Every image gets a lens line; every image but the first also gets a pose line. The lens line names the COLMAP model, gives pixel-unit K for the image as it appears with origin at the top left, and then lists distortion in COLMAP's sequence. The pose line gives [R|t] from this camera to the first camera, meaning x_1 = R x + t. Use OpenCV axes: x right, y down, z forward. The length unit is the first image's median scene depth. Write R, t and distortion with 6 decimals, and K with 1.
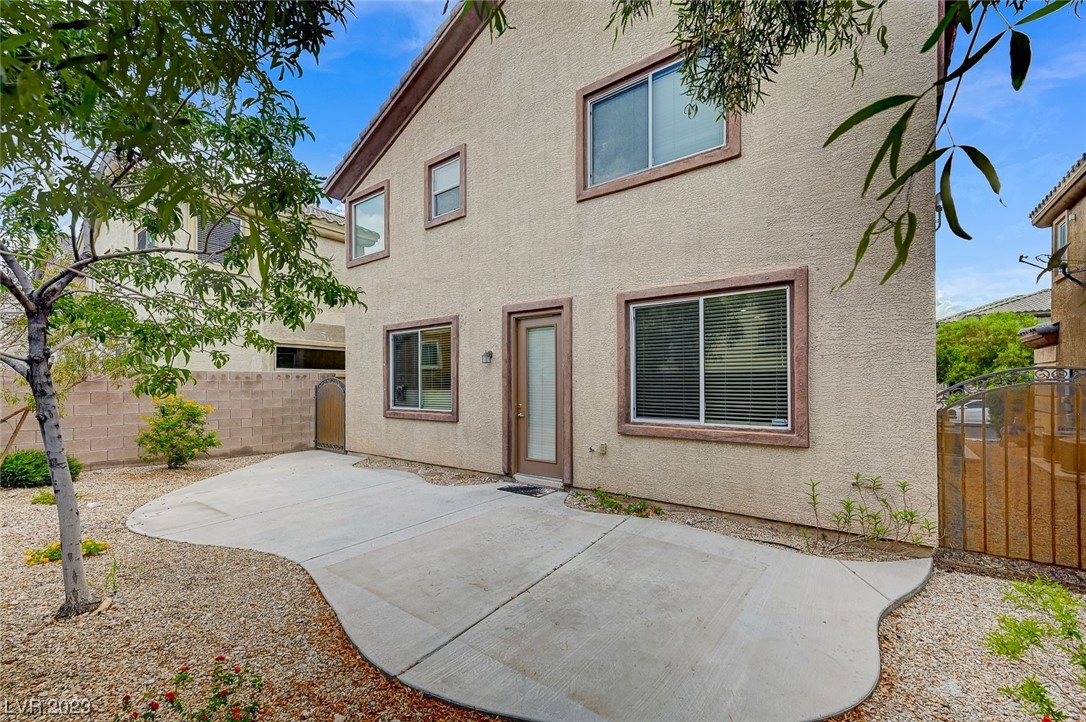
lens RADIAL K [[449.3, 0, 542.6], [0, 449.3, 366.2], [0, 0, 1]] dist [0.002264, -0.000117]
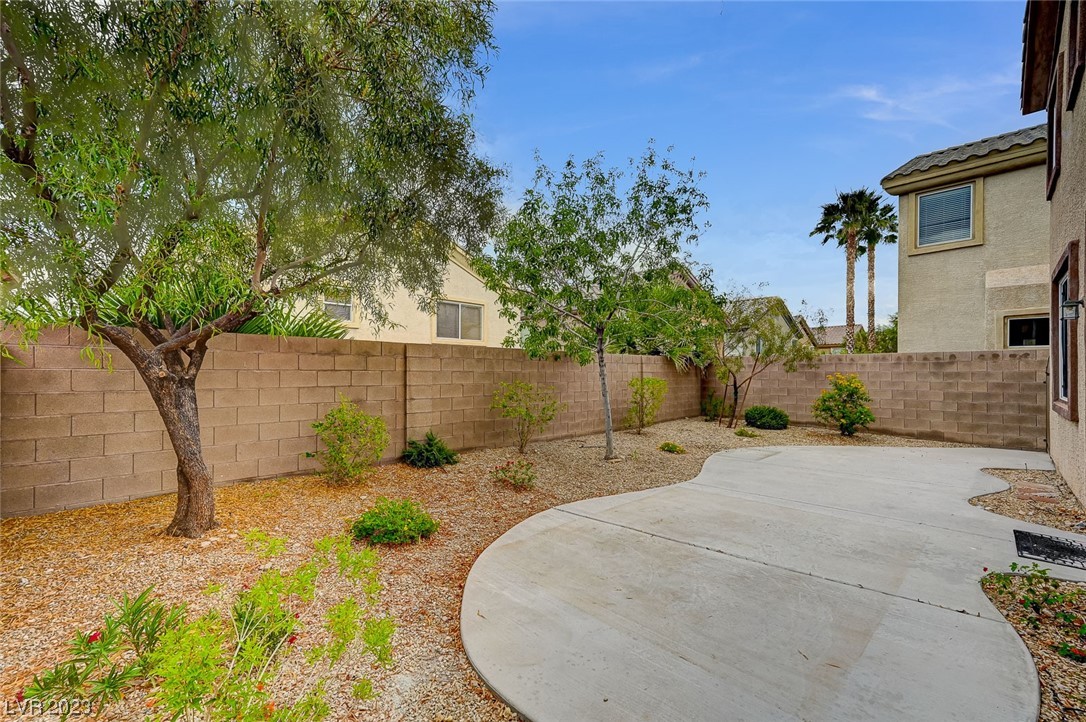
lens RADIAL K [[449.3, 0, 542.6], [0, 449.3, 366.2], [0, 0, 1]] dist [0.002264, -0.000117]
pose [[-0.145478, -0.010211, -0.989309, 0.626496], [0.034503, 0.999286, -0.015388, 0.043583], [0.988760, -0.036373, -0.145022, 0.496829]]
